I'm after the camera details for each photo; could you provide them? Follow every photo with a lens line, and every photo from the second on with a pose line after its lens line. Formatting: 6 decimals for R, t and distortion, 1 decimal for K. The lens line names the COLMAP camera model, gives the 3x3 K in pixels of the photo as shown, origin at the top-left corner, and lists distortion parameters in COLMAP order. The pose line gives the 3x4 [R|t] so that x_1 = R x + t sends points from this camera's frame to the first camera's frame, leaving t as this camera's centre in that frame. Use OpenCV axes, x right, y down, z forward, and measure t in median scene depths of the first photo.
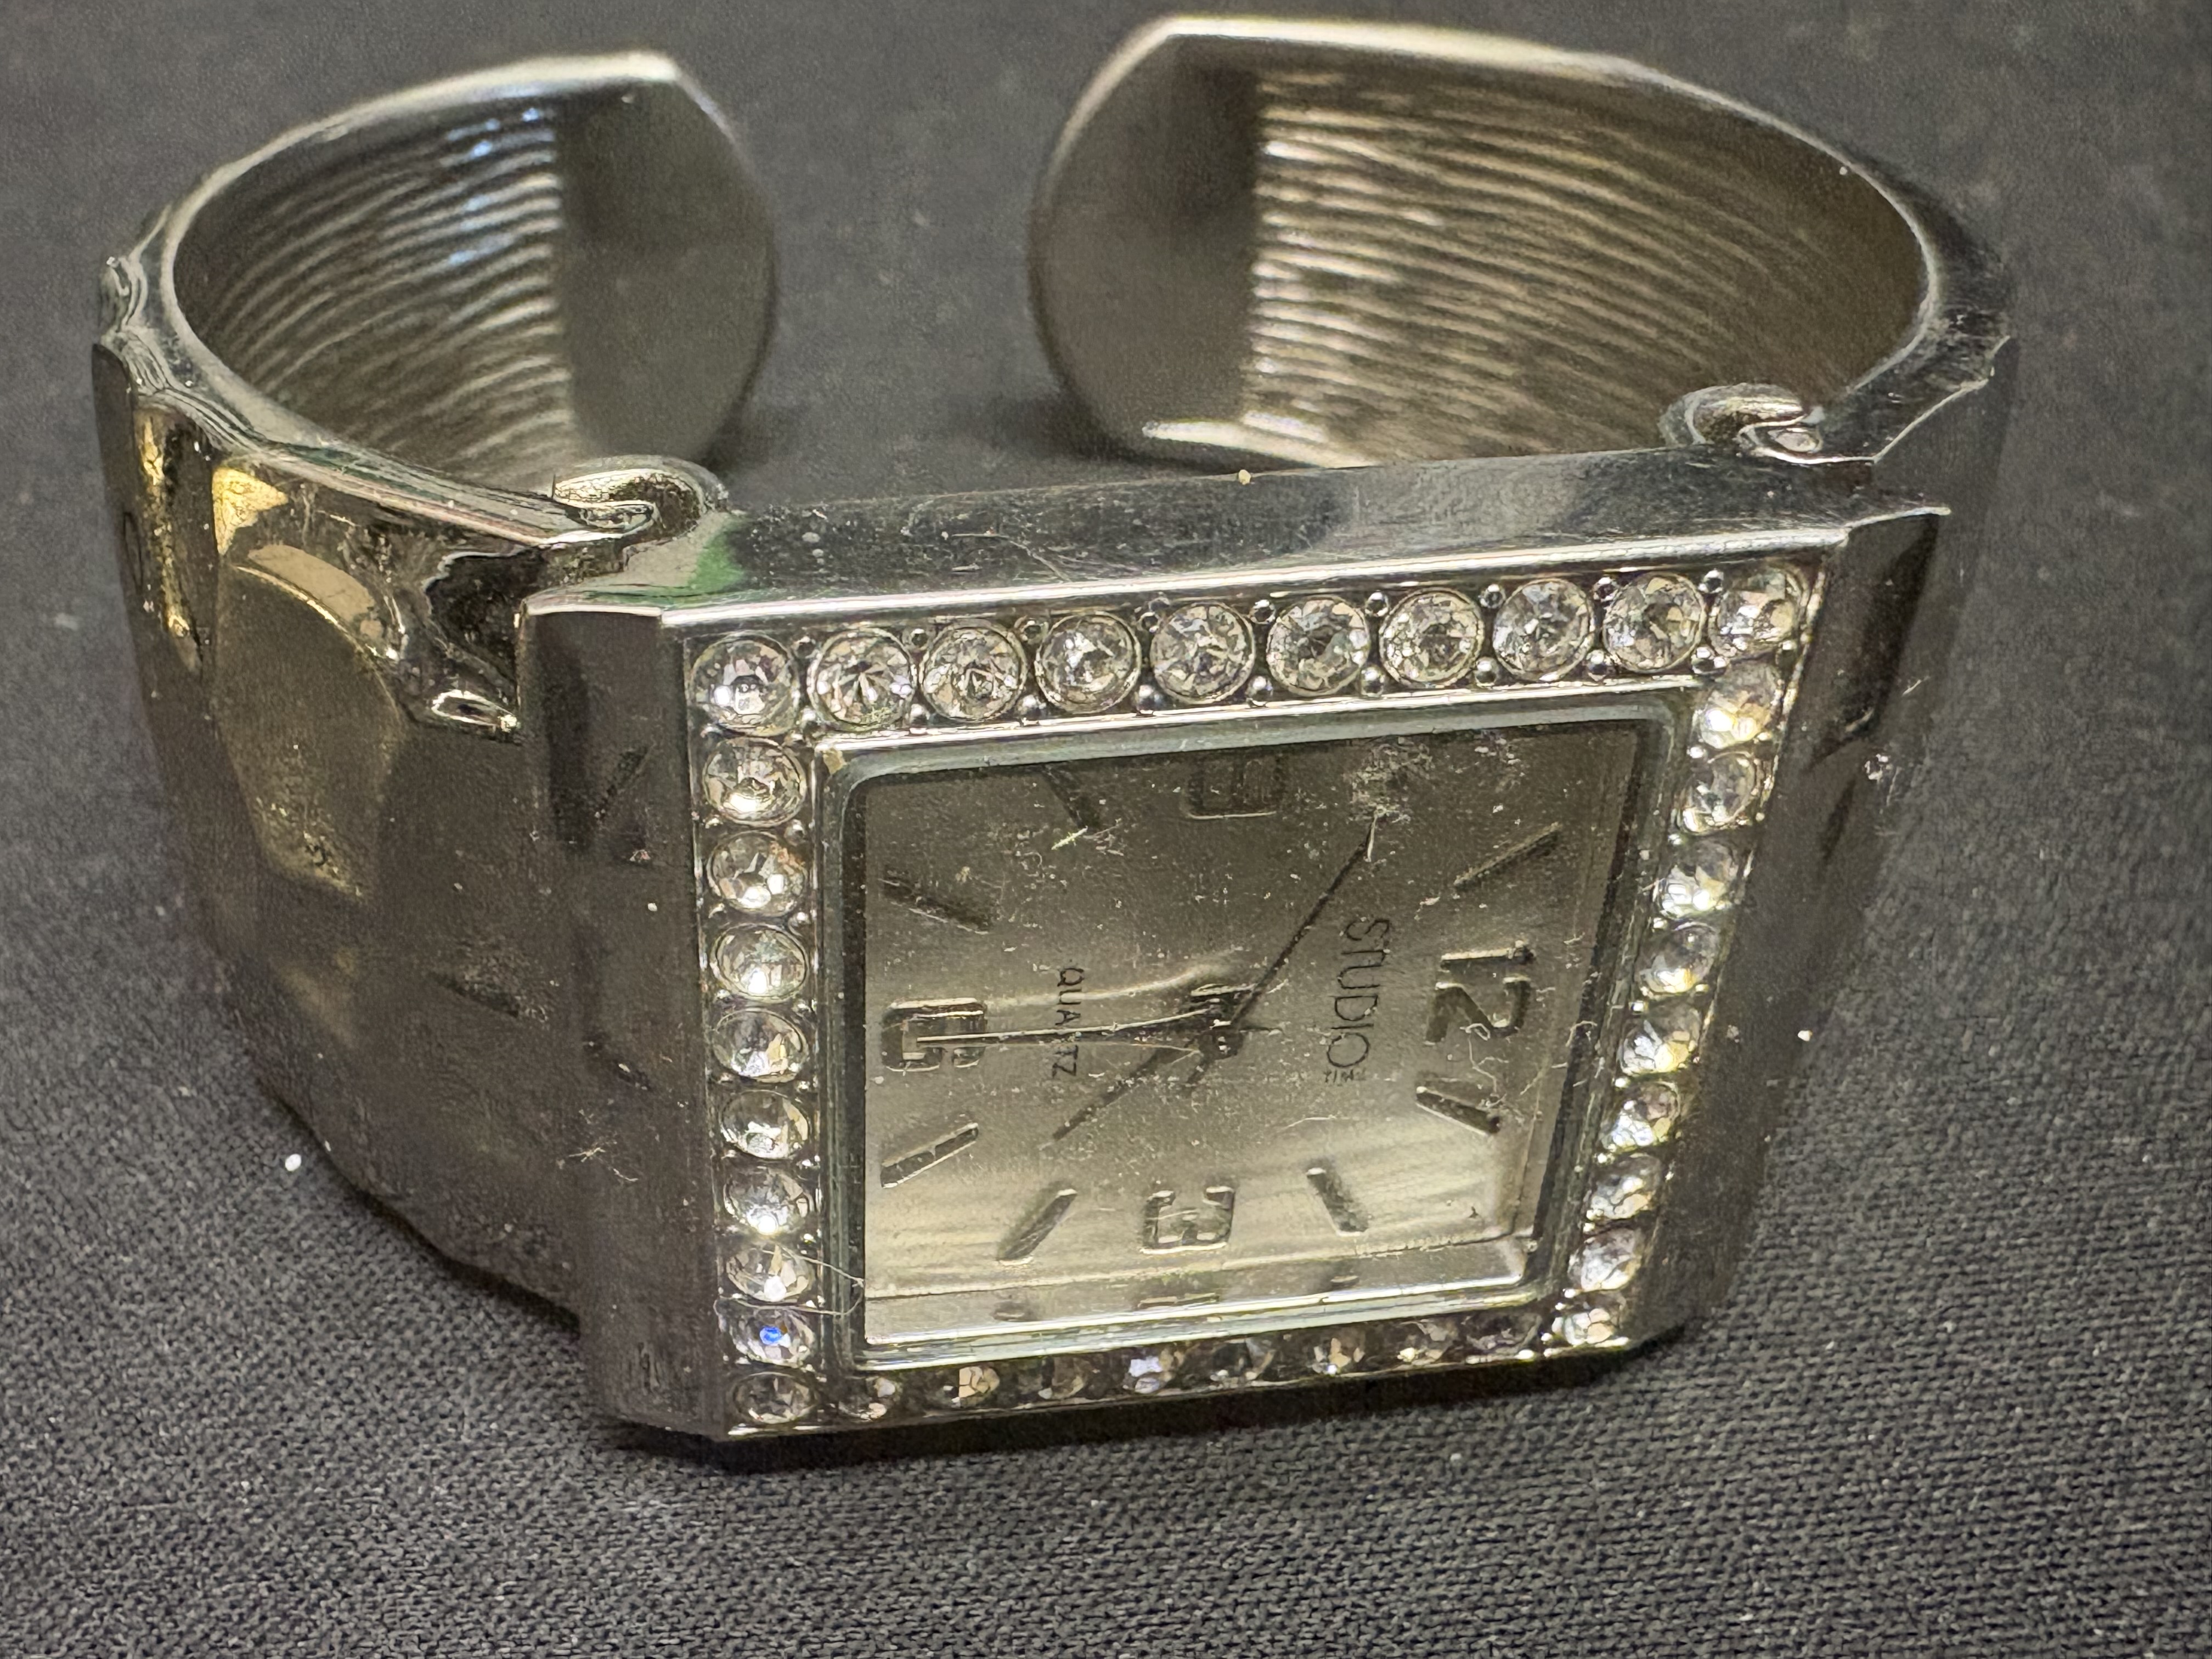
lens RADIAL K [[2787.3, 0, 1105.4], [0, 2787.3, 829.4], [0, 0, 1]] dist [0.001480, 0.000000]
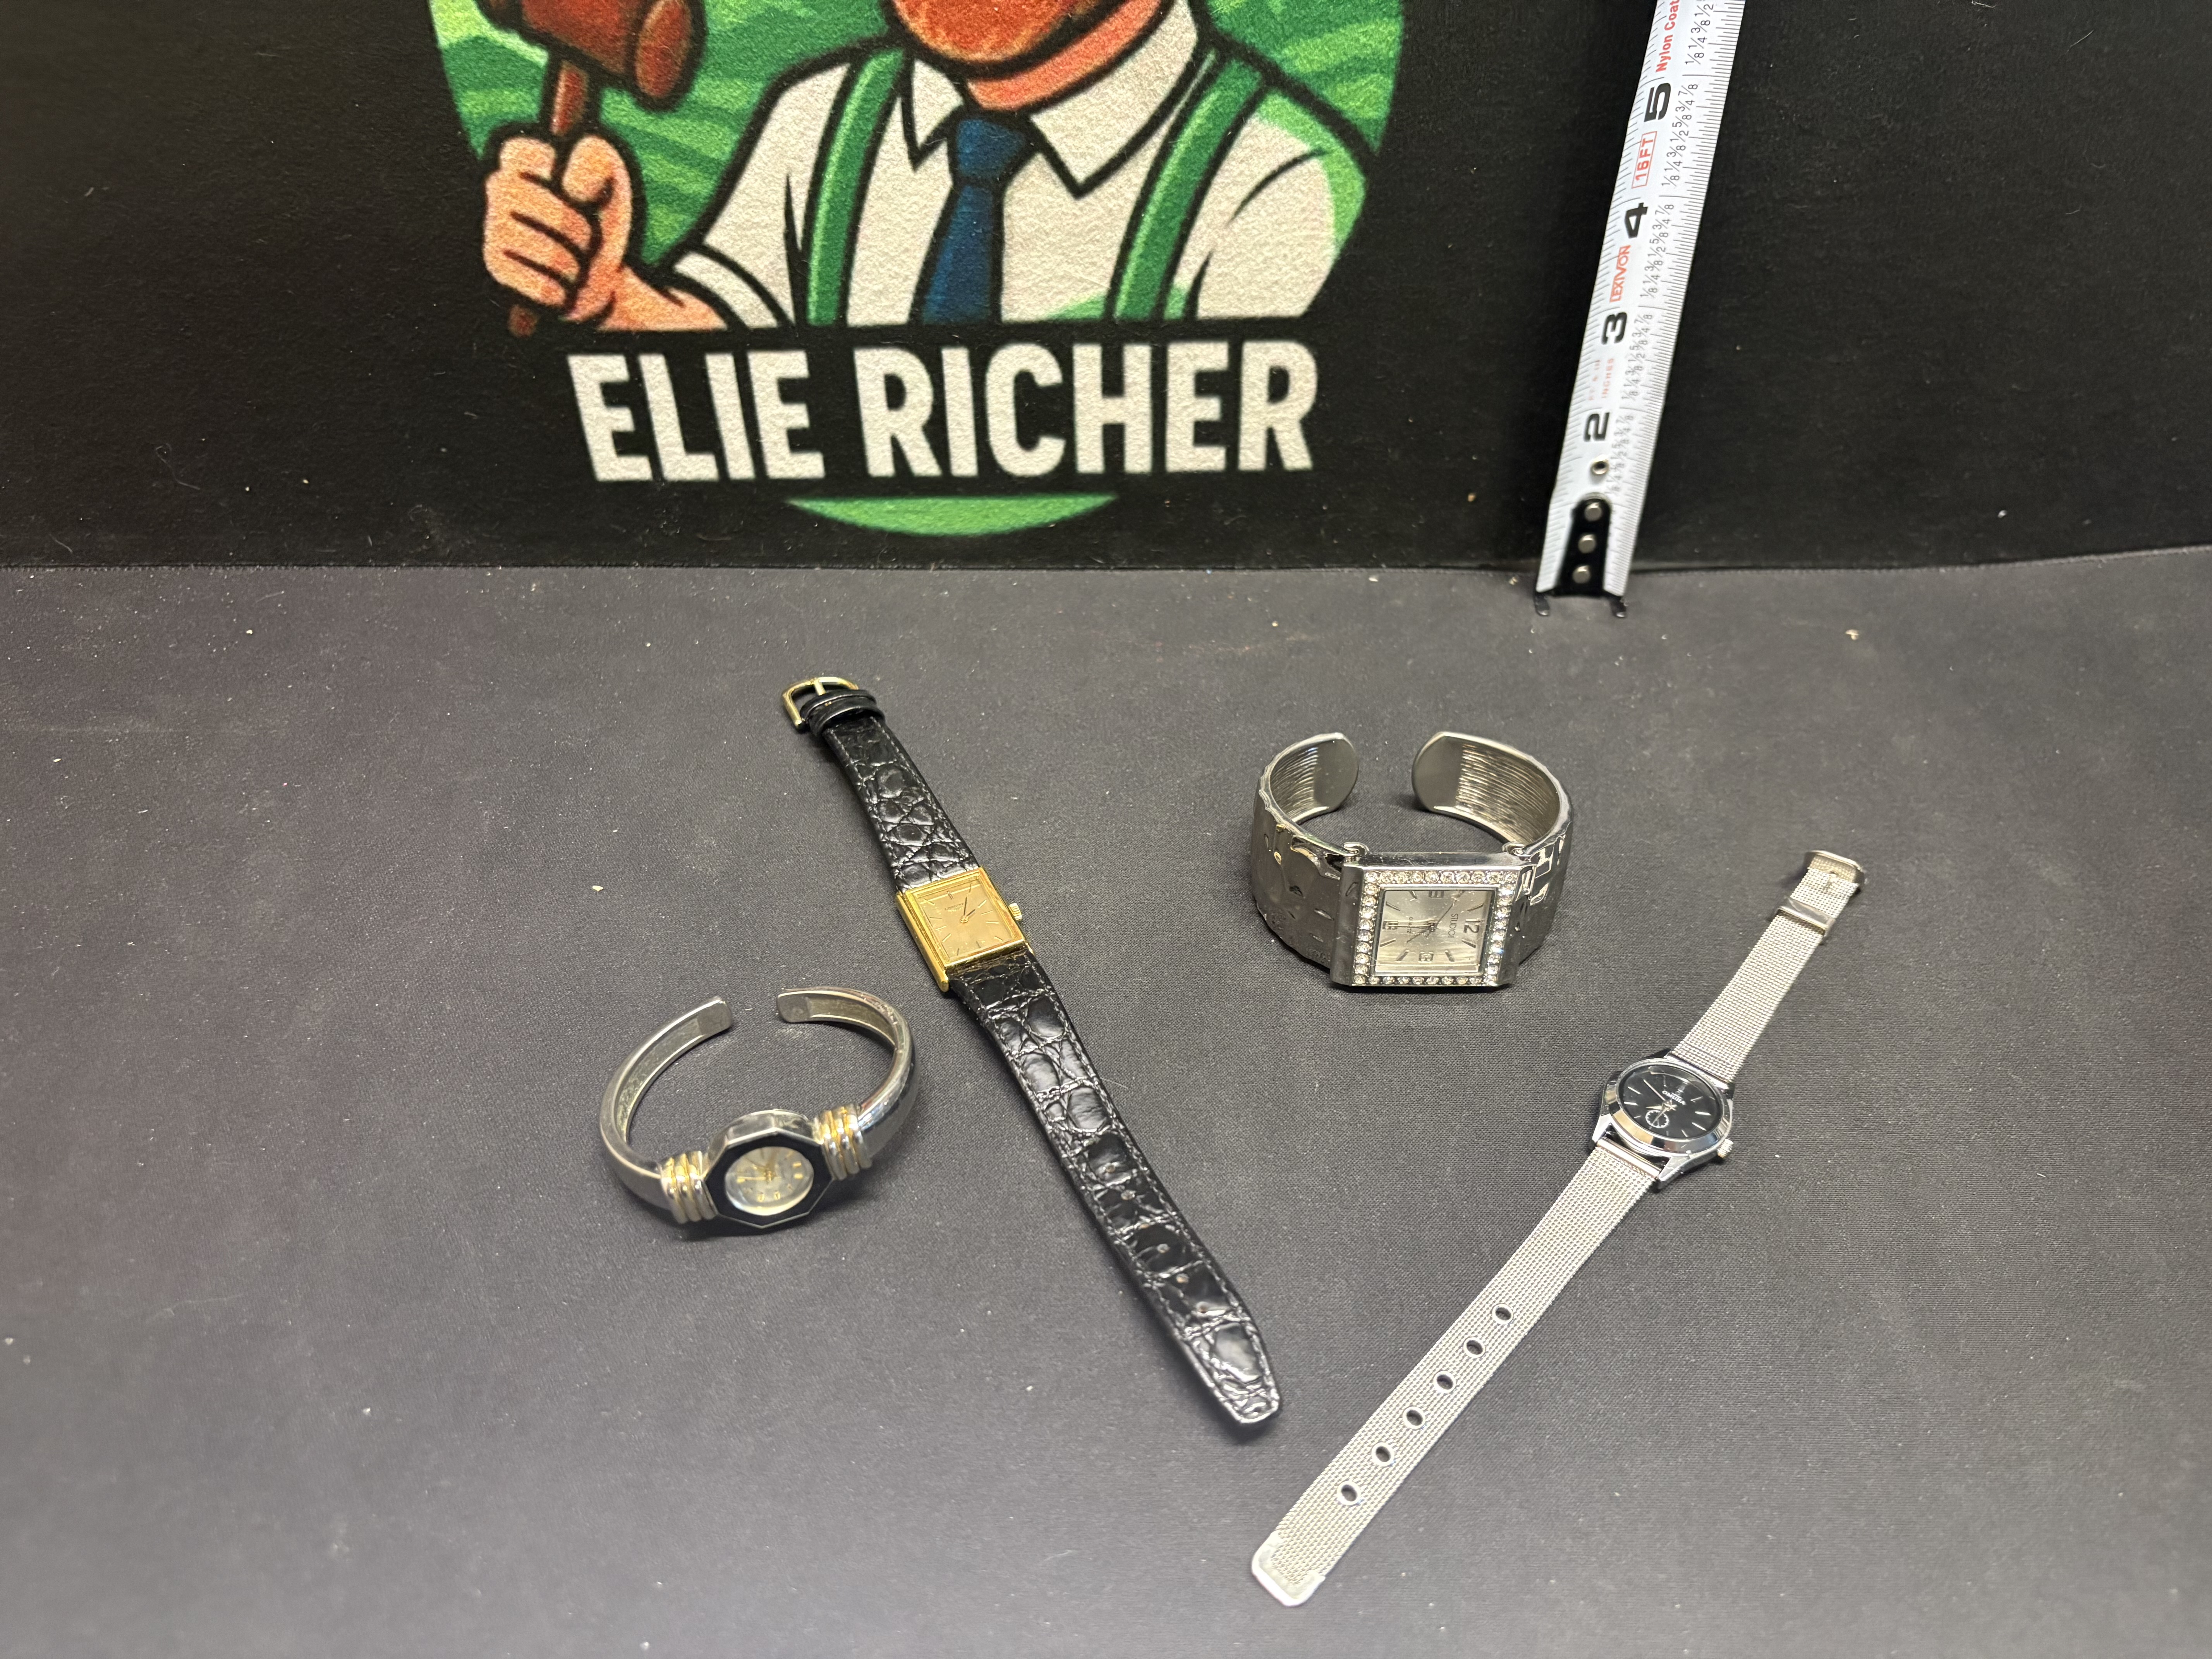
lens RADIAL K [[1663.6, 0, 1102.6], [0, 1663.6, 842.4], [0, 0, 1]] dist [-0.001103, -0.000438]
pose [[0.977997, 0.072213, -0.195723, 0.031192], [-0.072964, 0.997329, 0.003380, -0.082764], [0.195444, 0.010975, 0.980653, -2.844745]]
